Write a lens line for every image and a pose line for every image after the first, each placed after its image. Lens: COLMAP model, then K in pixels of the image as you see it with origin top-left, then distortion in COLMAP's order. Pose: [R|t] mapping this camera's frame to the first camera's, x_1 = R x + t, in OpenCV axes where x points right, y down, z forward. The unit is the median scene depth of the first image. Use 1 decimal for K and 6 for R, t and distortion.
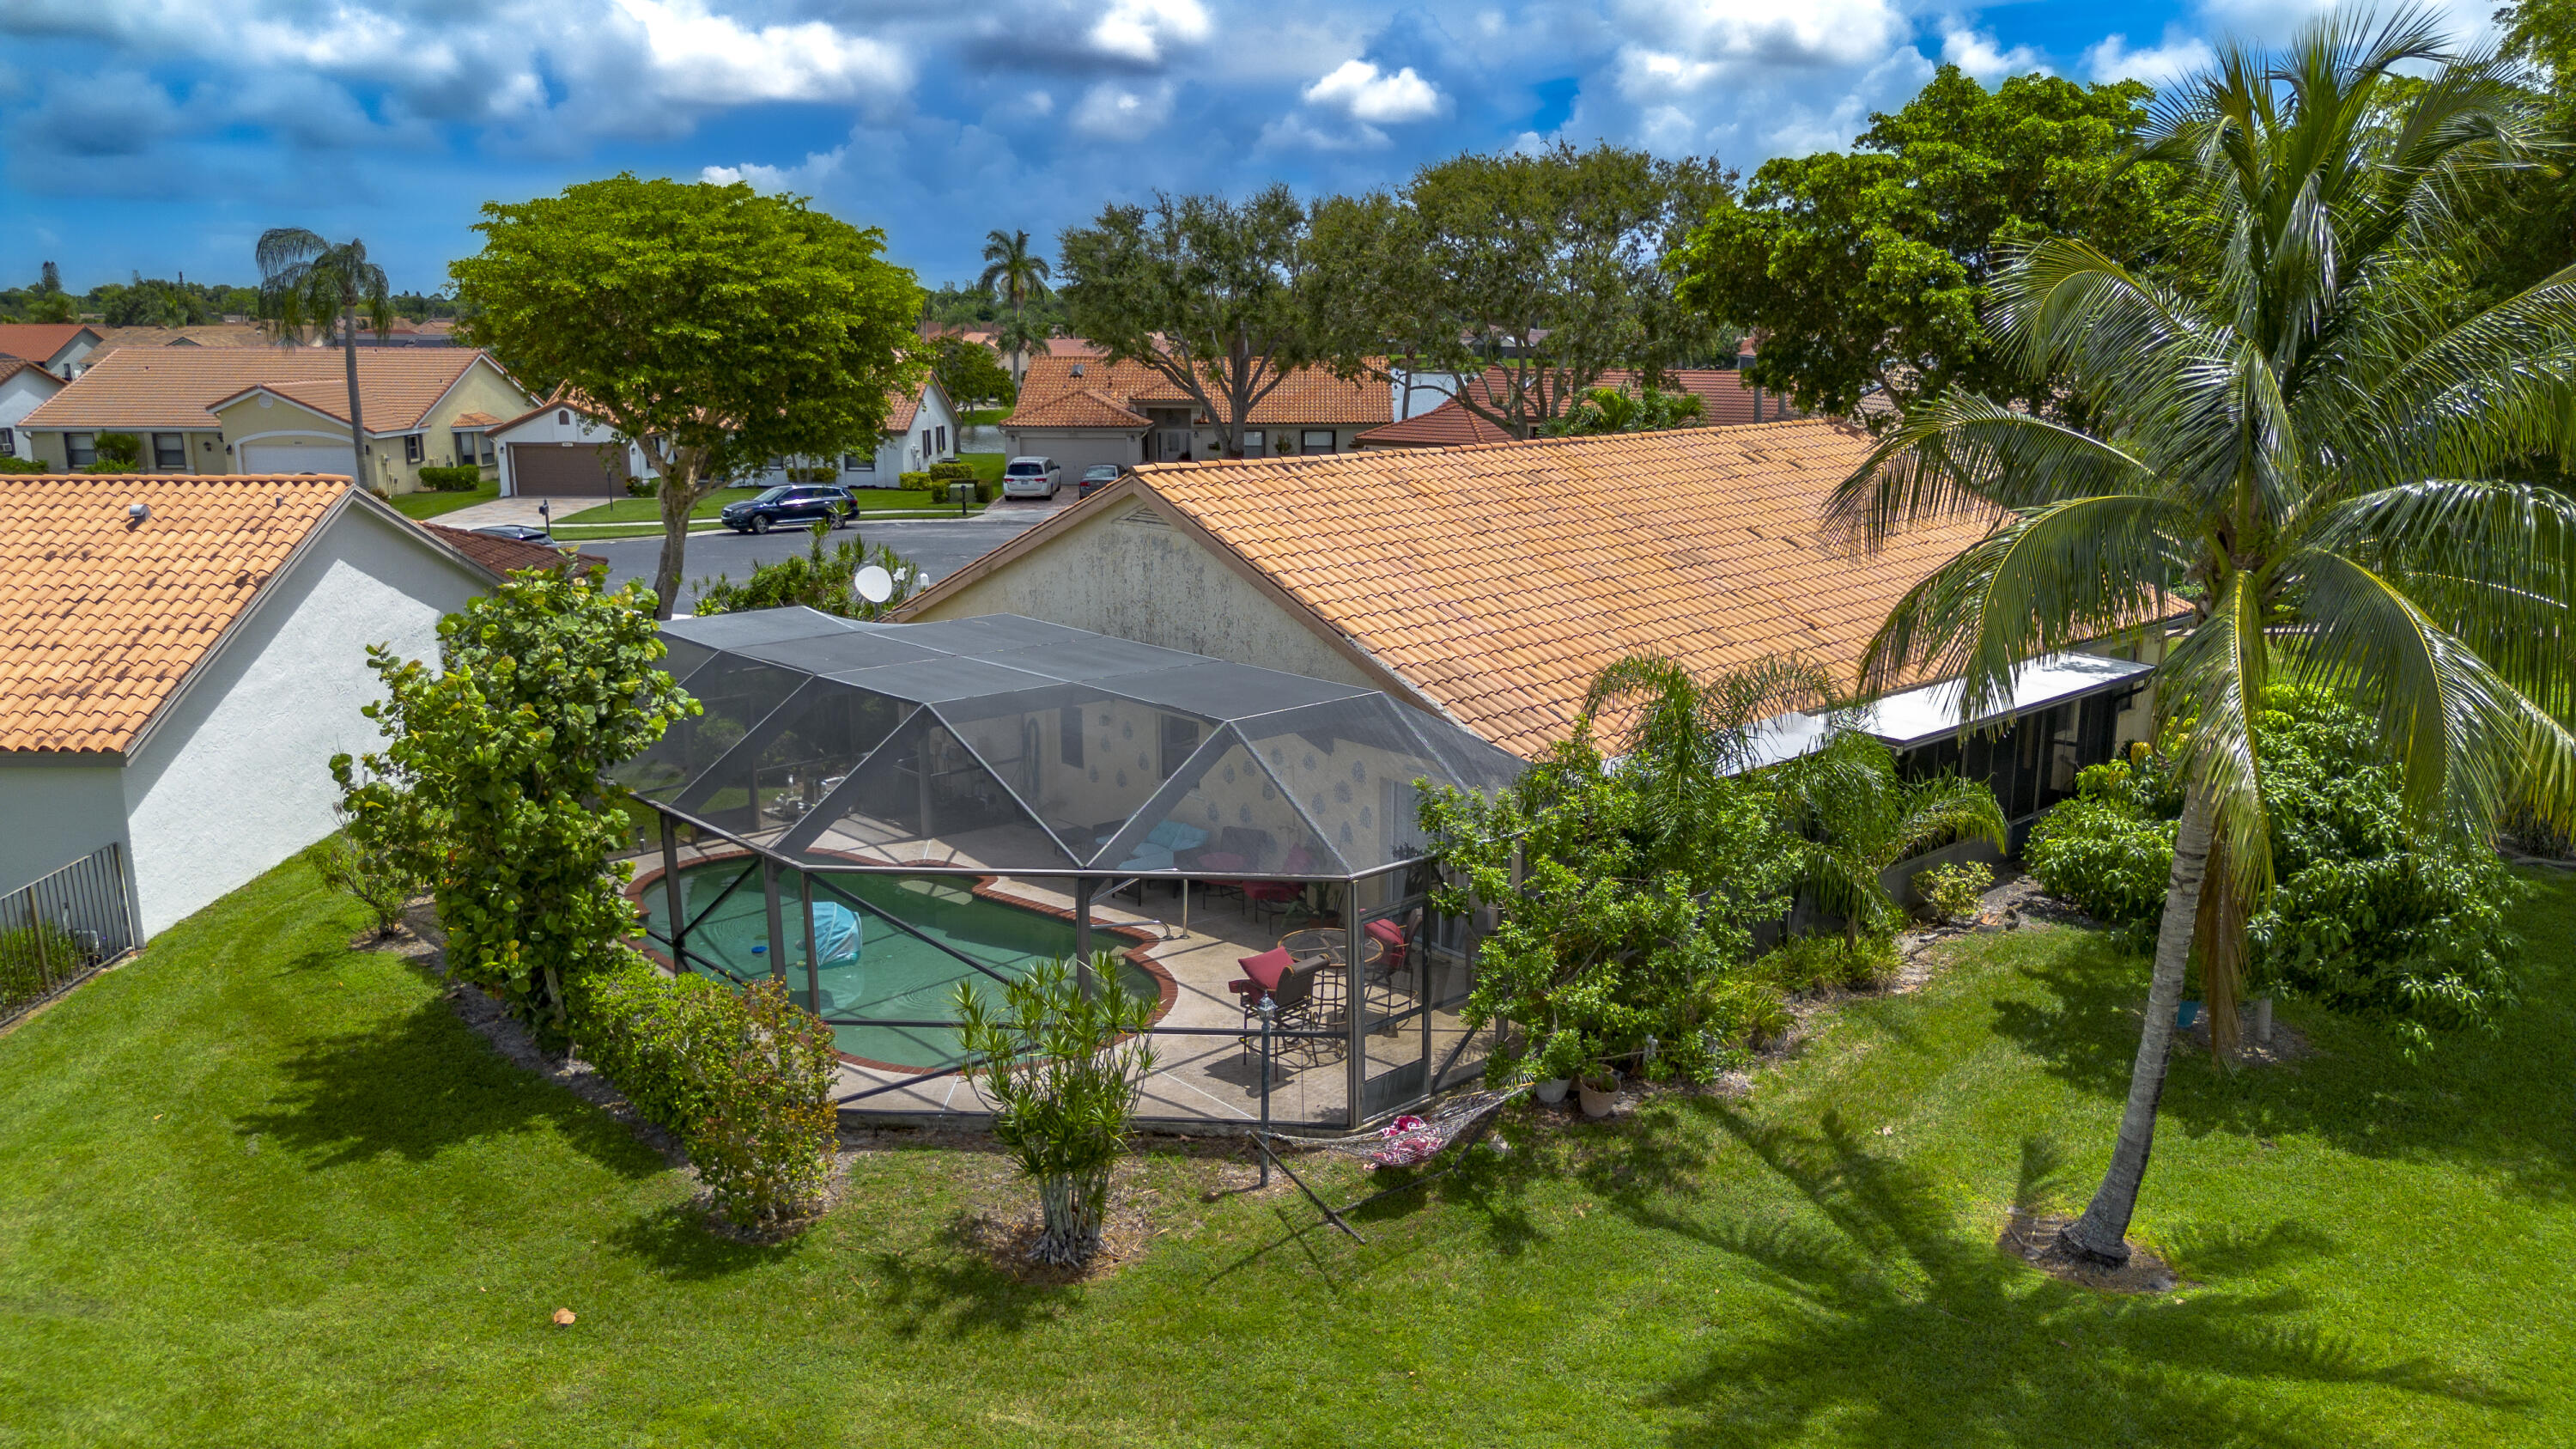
lens RADIAL K [[1824.7, 0, 1288.0], [0, 1824.7, 724.5], [0, 0, 1]] dist [0.086415, -0.089212]
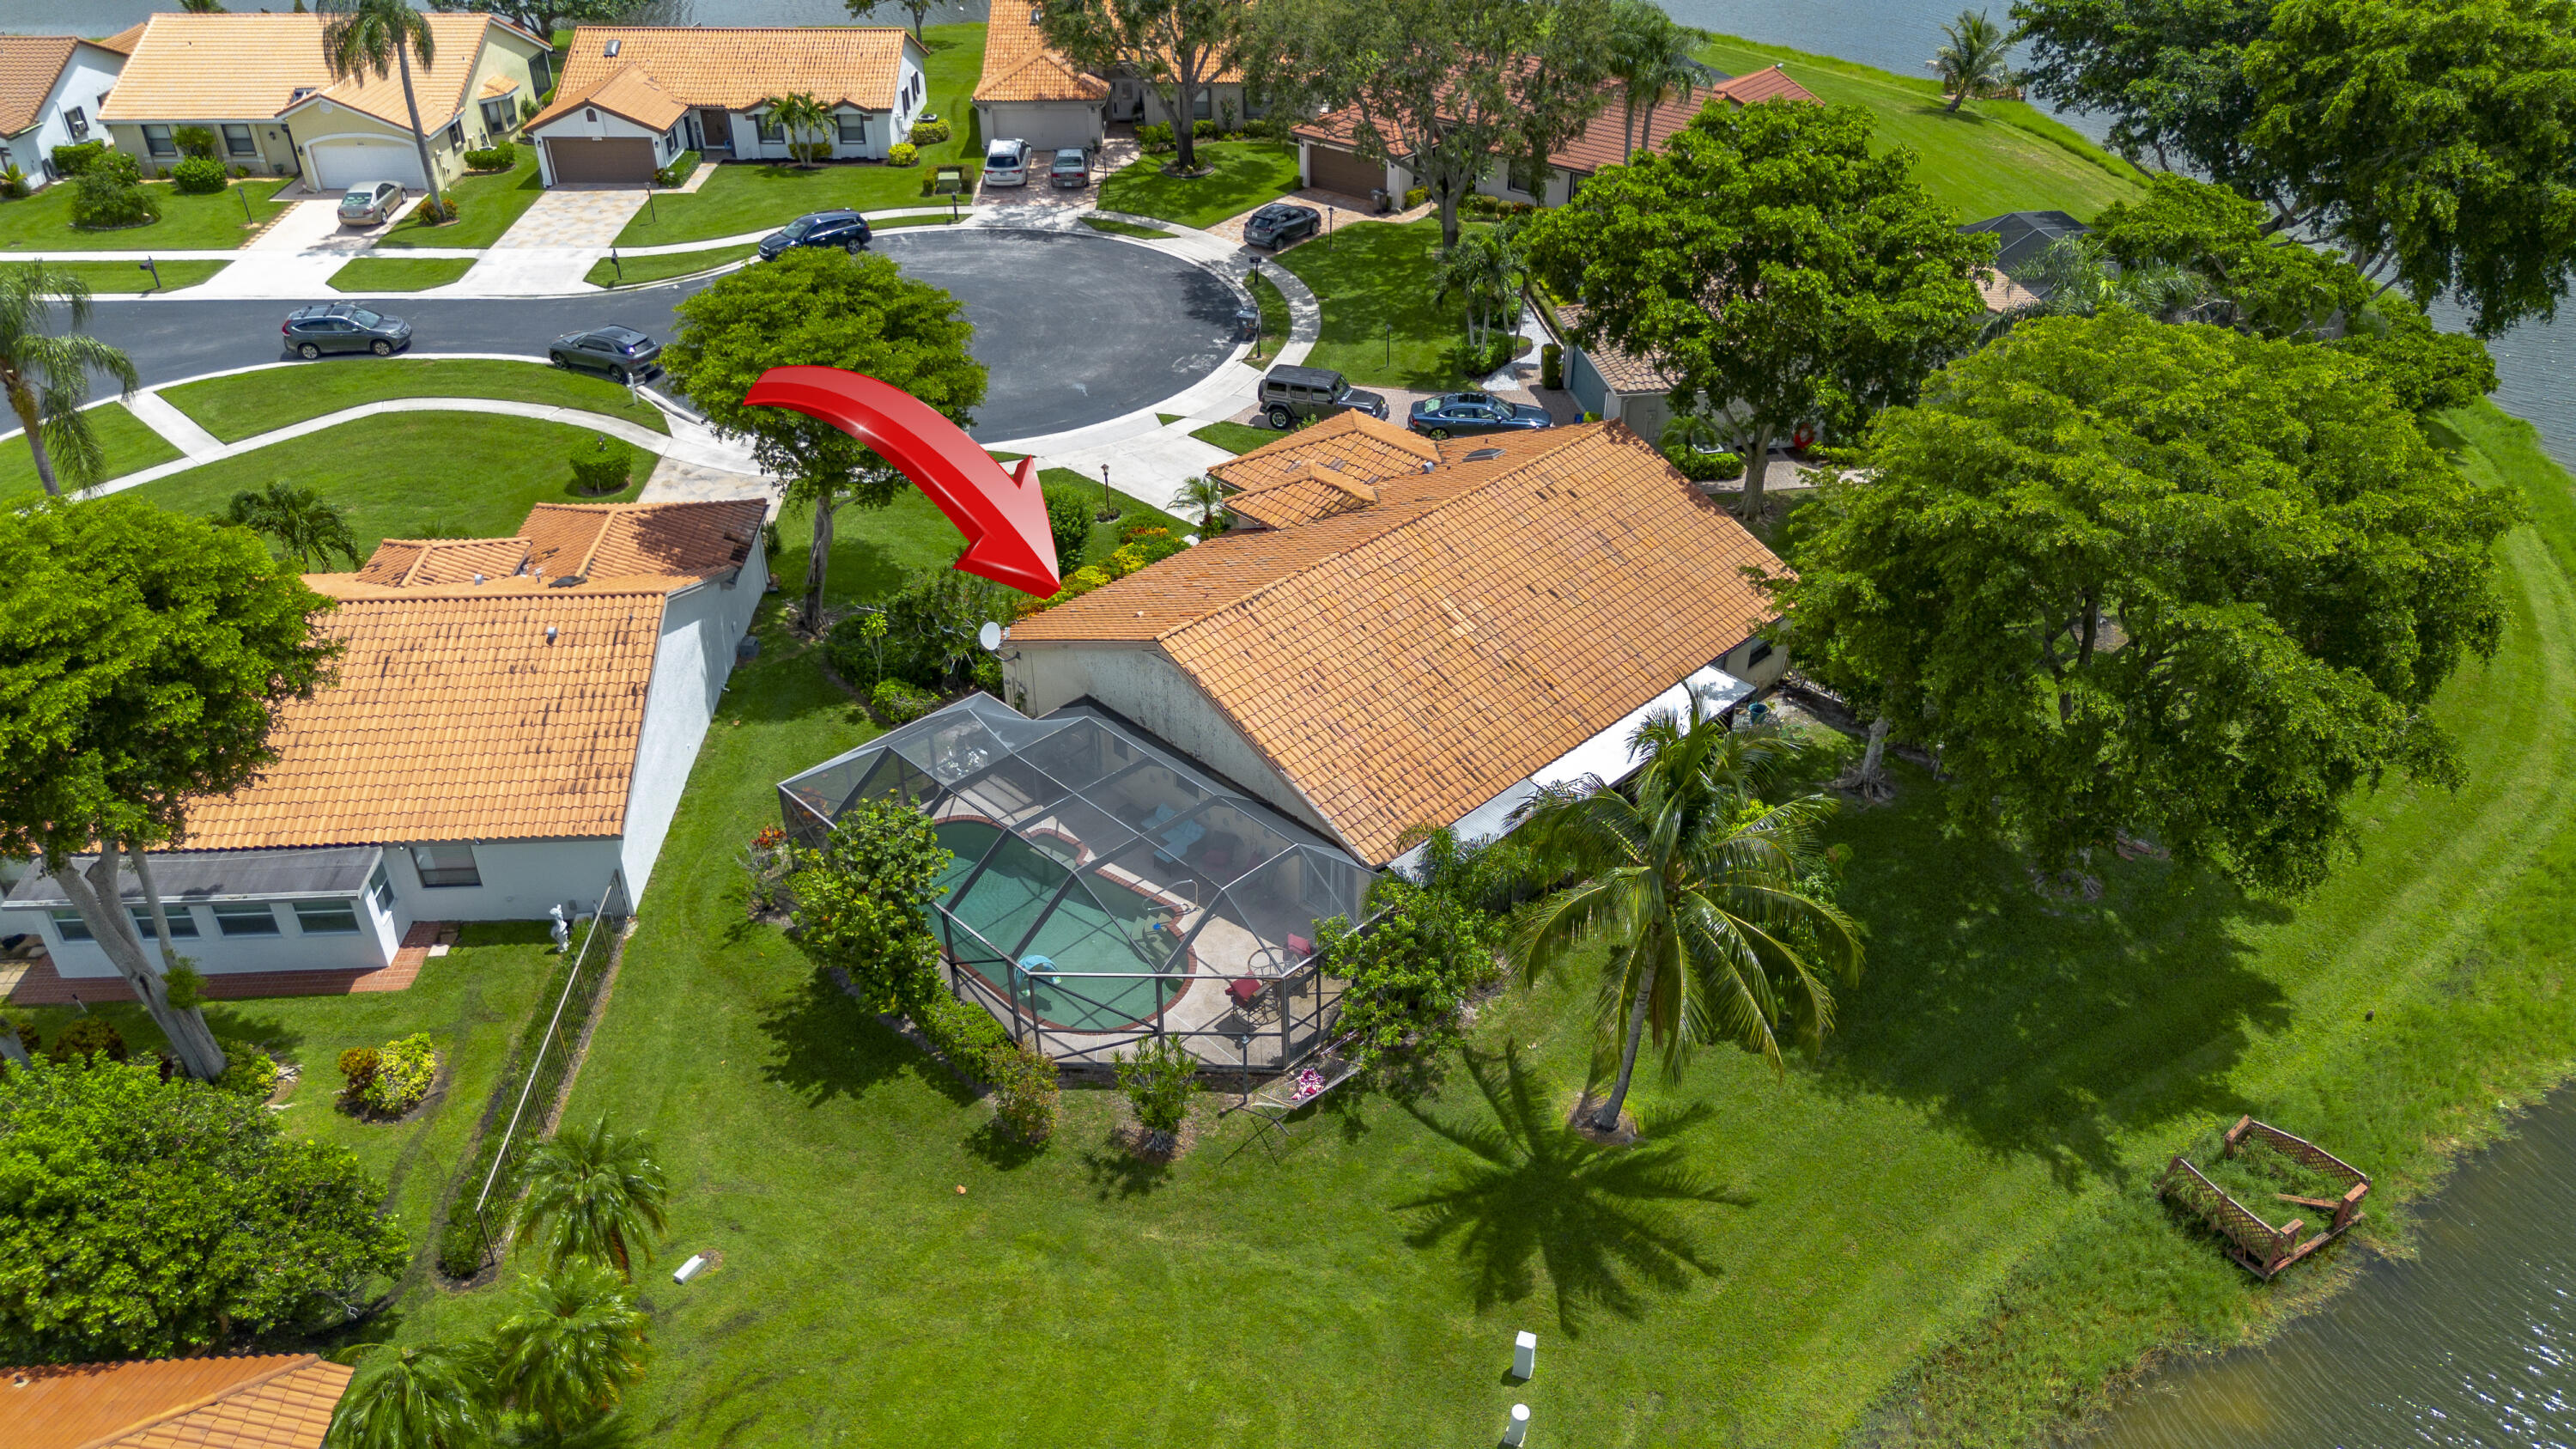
lens RADIAL K [[1824.7, 0, 1288.0], [0, 1824.7, 724.5], [0, 0, 1]] dist [0.086415, -0.089212]
pose [[0.999471, -0.020574, 0.025171, -0.007088], [0.010354, 0.935399, 0.353442, -0.932874], [-0.030817, -0.352994, 0.935118, -0.895281]]
